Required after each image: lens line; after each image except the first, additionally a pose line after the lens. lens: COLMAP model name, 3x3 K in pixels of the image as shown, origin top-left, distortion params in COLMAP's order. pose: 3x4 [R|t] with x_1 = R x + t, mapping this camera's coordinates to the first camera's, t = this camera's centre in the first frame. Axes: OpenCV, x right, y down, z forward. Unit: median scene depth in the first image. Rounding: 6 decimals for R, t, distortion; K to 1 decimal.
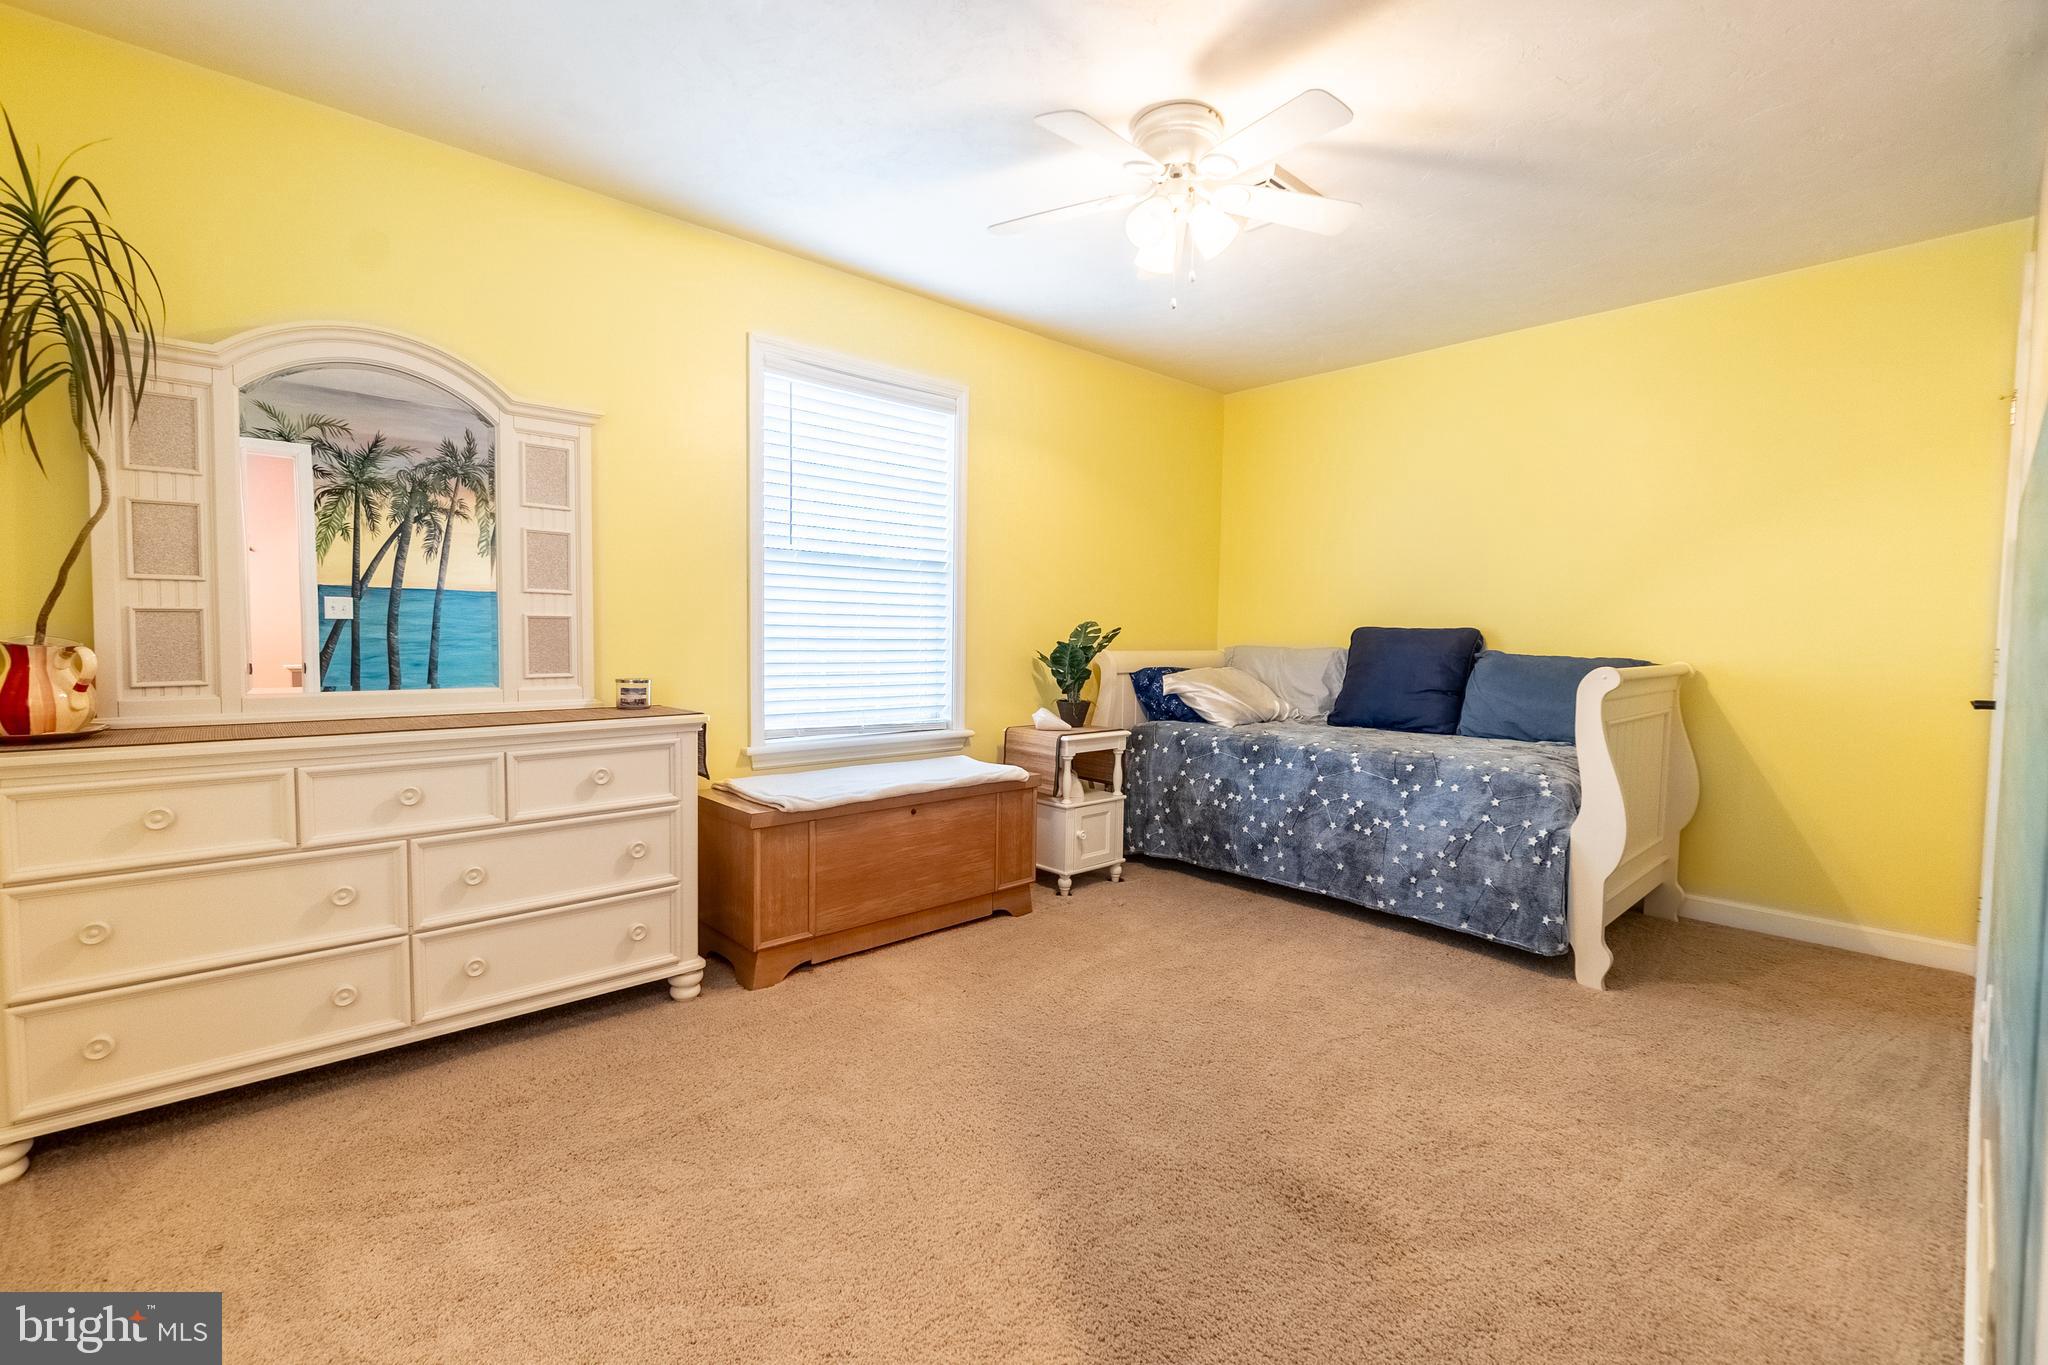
lens RADIAL K [[887.6, 0, 1022.3], [0, 887.6, 673.5], [0, 0, 1]] dist [-0.005007, -0.000532]
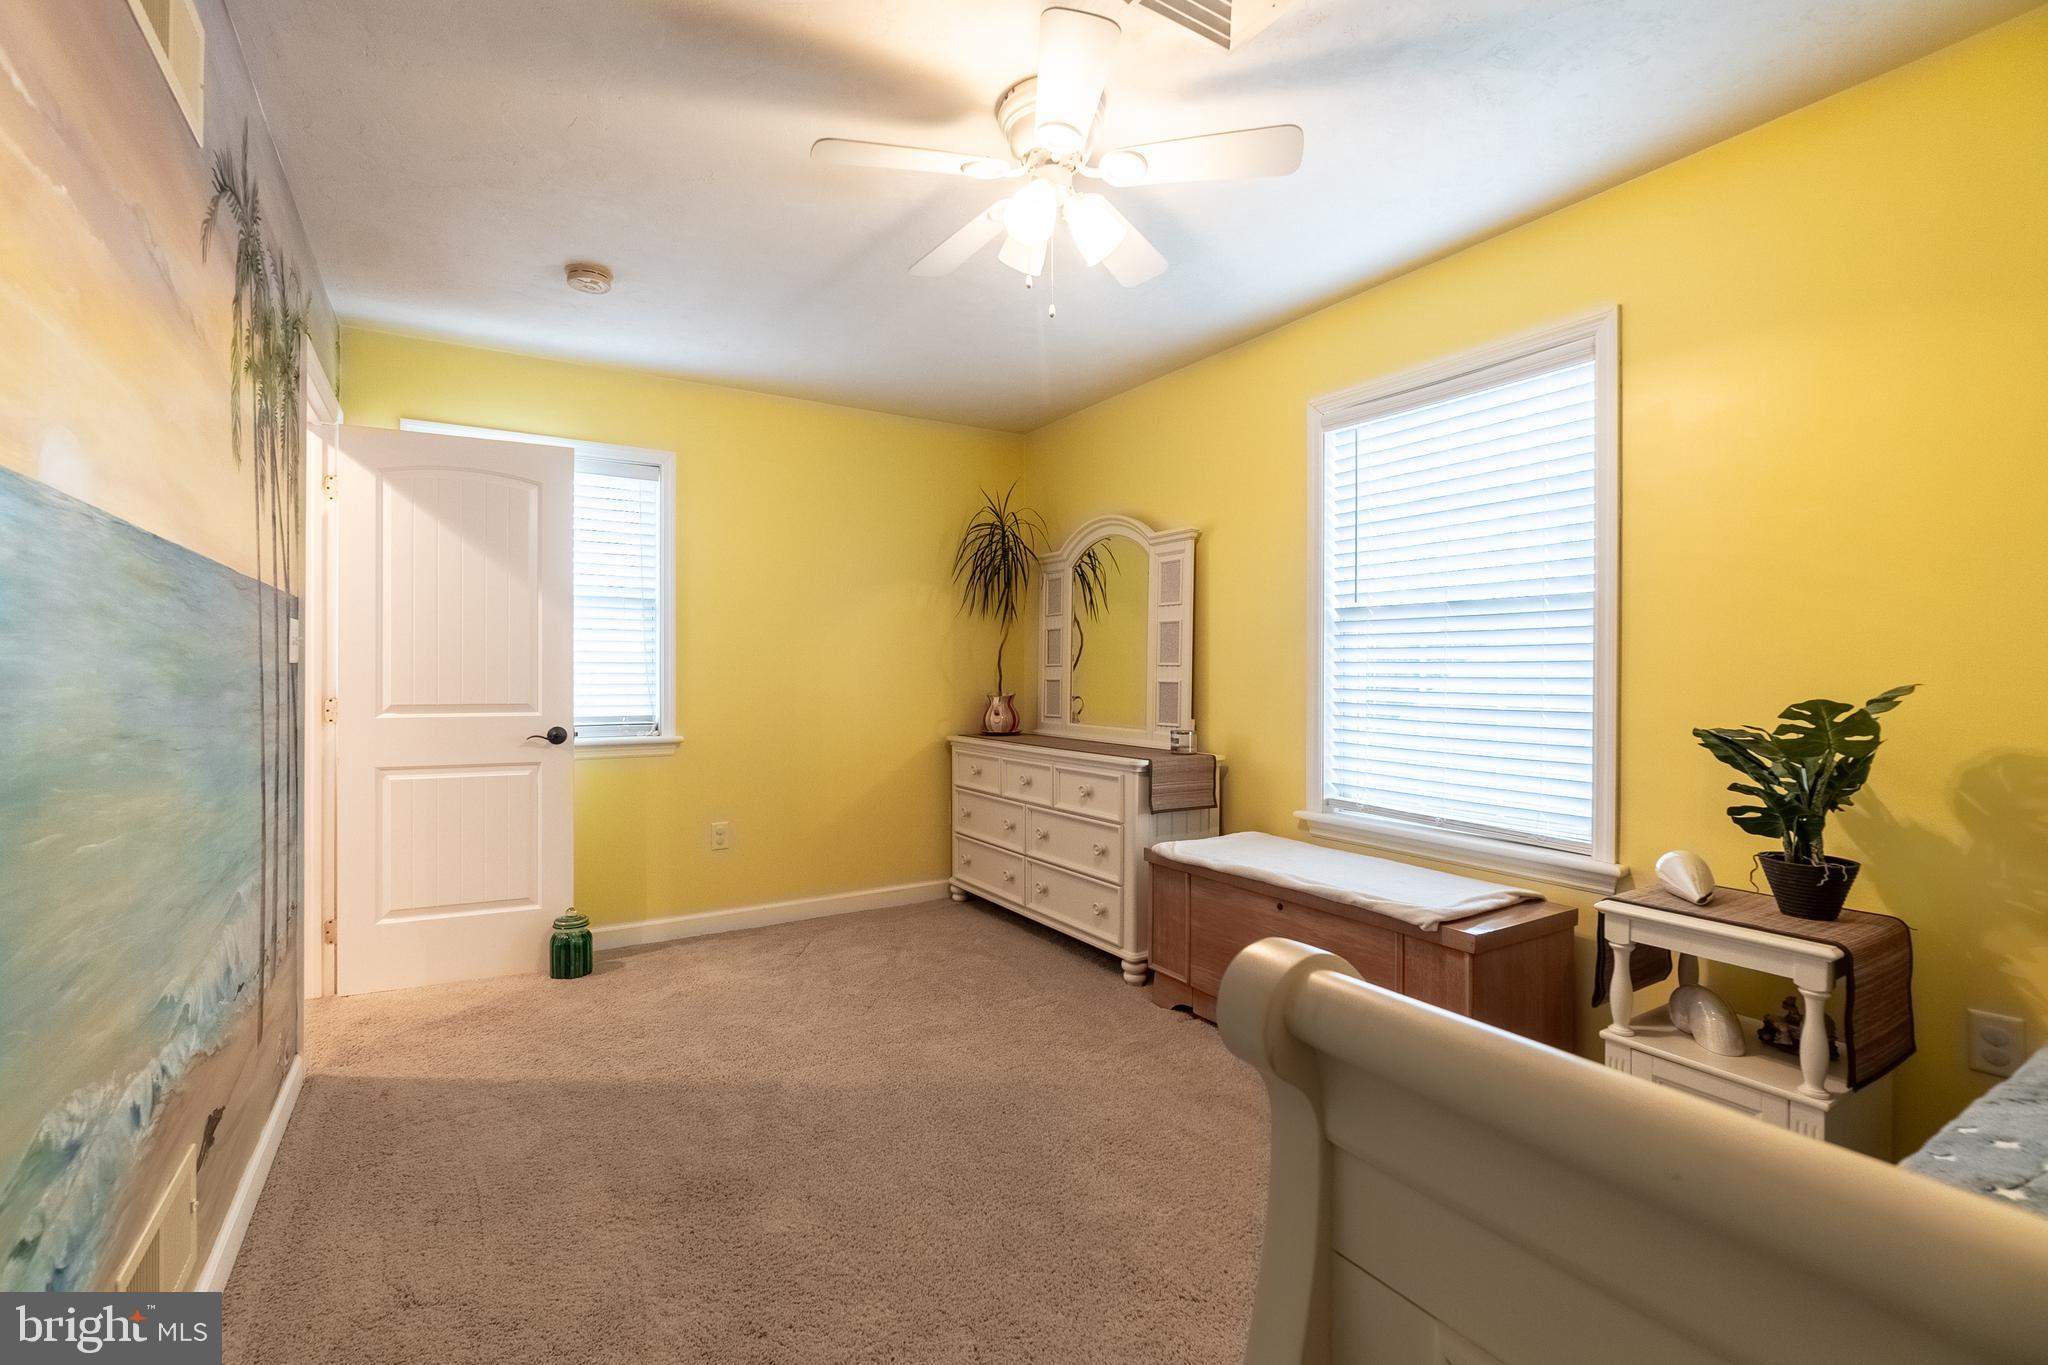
lens RADIAL K [[887.6, 0, 1018.0], [0, 887.6, 682.2], [0, 0, 1]] dist [-0.005007, -0.000532]
pose [[-0.190613, -0.004150, -0.981657, 0.896799], [-0.054030, 0.998520, 0.006270, -0.061445], [0.980177, 0.054234, -0.190555, 1.053563]]
